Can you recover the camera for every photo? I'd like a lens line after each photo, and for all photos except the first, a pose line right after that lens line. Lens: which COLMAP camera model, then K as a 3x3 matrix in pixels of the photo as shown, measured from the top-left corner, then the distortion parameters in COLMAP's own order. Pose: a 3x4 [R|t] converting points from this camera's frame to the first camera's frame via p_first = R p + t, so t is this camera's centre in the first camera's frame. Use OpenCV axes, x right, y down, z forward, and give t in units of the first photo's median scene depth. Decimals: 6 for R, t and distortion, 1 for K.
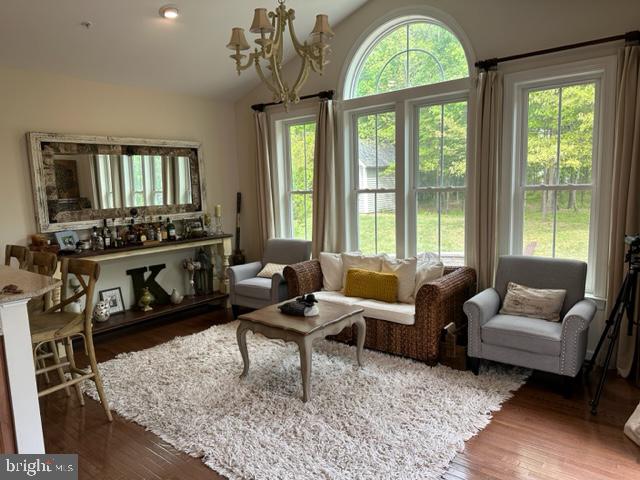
lens RADIAL K [[451.0, 0, 318.0], [0, 451.0, 239.8], [0, 0, 1]] dist [0.054996, -0.059593]
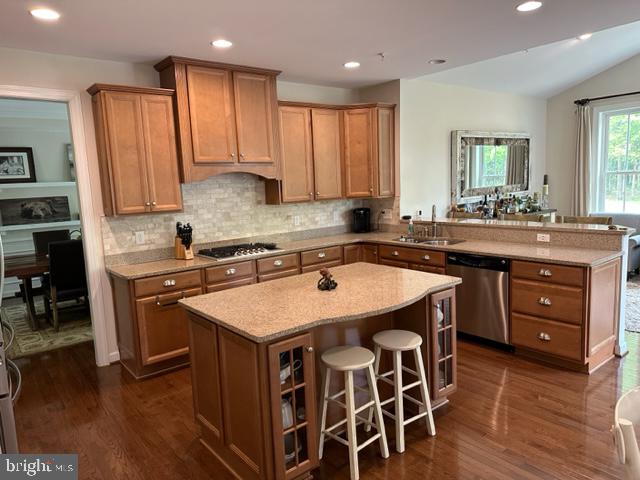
lens RADIAL K [[451.0, 0, 328.3], [0, 451.0, 237.2], [0, 0, 1]] dist [0.054996, -0.059593]
pose [[0.980909, 0.010945, -0.194158, -0.705564], [-0.008628, 0.999881, 0.012777, 0.066768], [0.194275, -0.010857, 0.980887, -0.393977]]
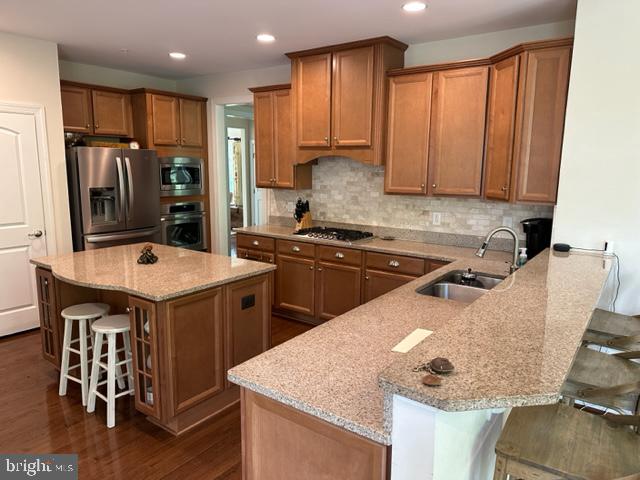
lens RADIAL K [[451.0, 0, 321.6], [0, 451.0, 246.6], [0, 0, 1]] dist [0.054996, -0.059593]
pose [[0.059771, 0.209820, -0.975911, -0.110401], [-0.130930, 0.970861, 0.200715, -0.059643], [0.989588, 0.115779, 0.085501, 0.424493]]
